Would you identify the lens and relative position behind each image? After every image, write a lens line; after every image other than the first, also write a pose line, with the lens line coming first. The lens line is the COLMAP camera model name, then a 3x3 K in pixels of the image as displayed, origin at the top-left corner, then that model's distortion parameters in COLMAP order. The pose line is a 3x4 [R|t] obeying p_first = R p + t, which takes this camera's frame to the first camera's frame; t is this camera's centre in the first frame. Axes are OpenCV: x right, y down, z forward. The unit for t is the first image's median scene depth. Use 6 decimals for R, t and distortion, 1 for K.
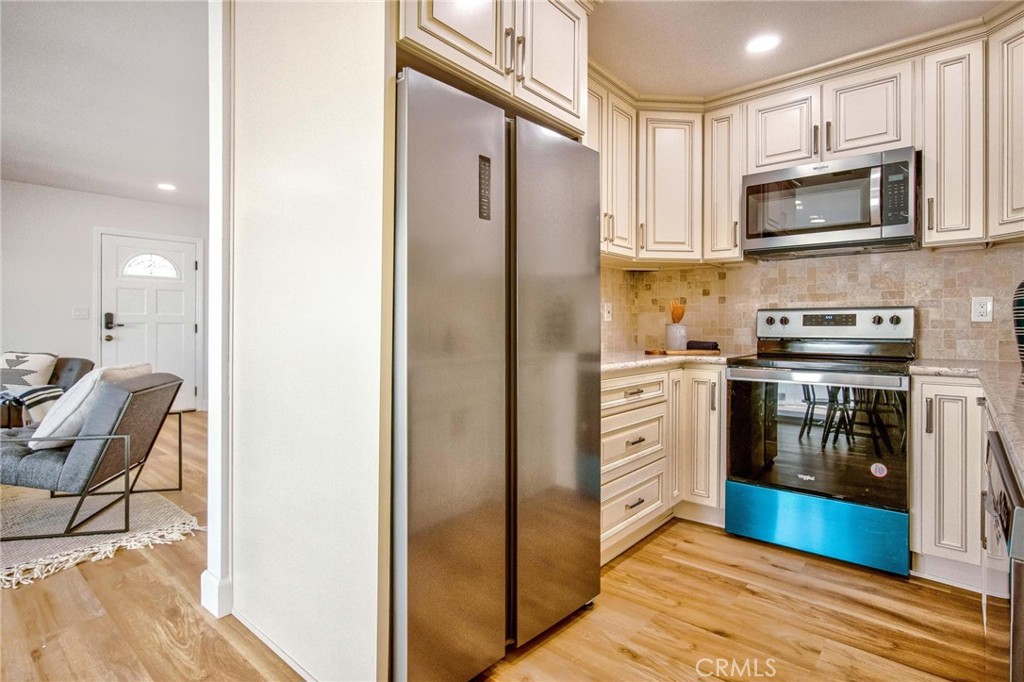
lens RADIAL K [[512.6, 0, 514.9], [0, 512.6, 321.2], [0, 0, 1]] dist [-0.009863, 0.000107]
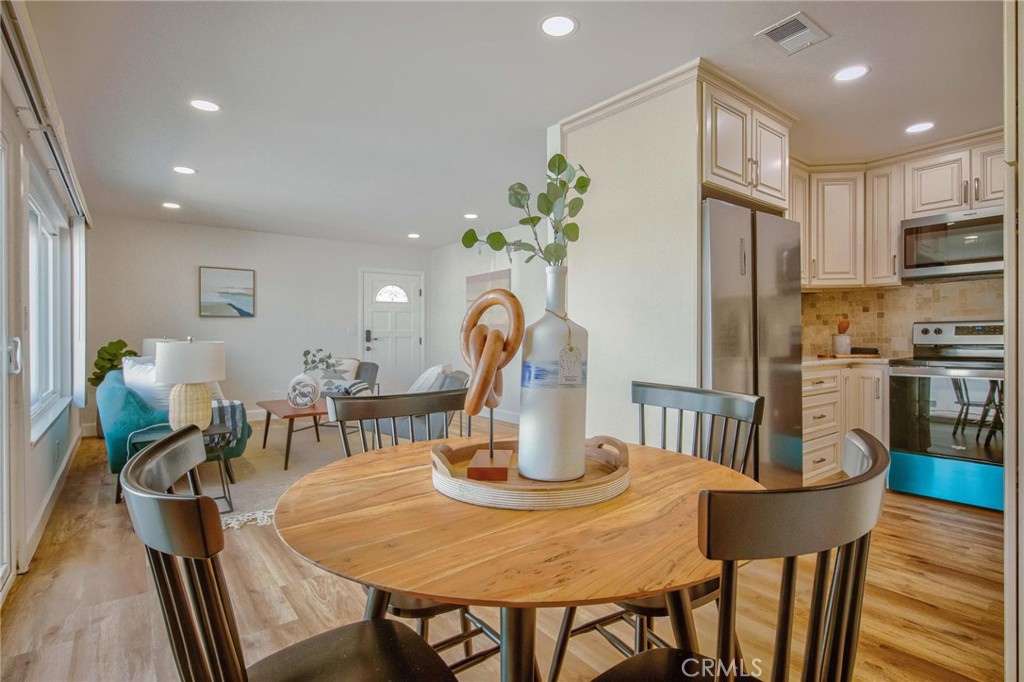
lens RADIAL K [[509.8, 0, 515.9], [0, 509.8, 335.6], [0, 0, 1]] dist [0.000988, 0.000426]
pose [[0.980002, -0.008022, -0.198825, -0.246203], [0.008664, 0.999960, 0.002359, -0.001958], [0.198798, -0.004035, 0.980032, -0.446359]]
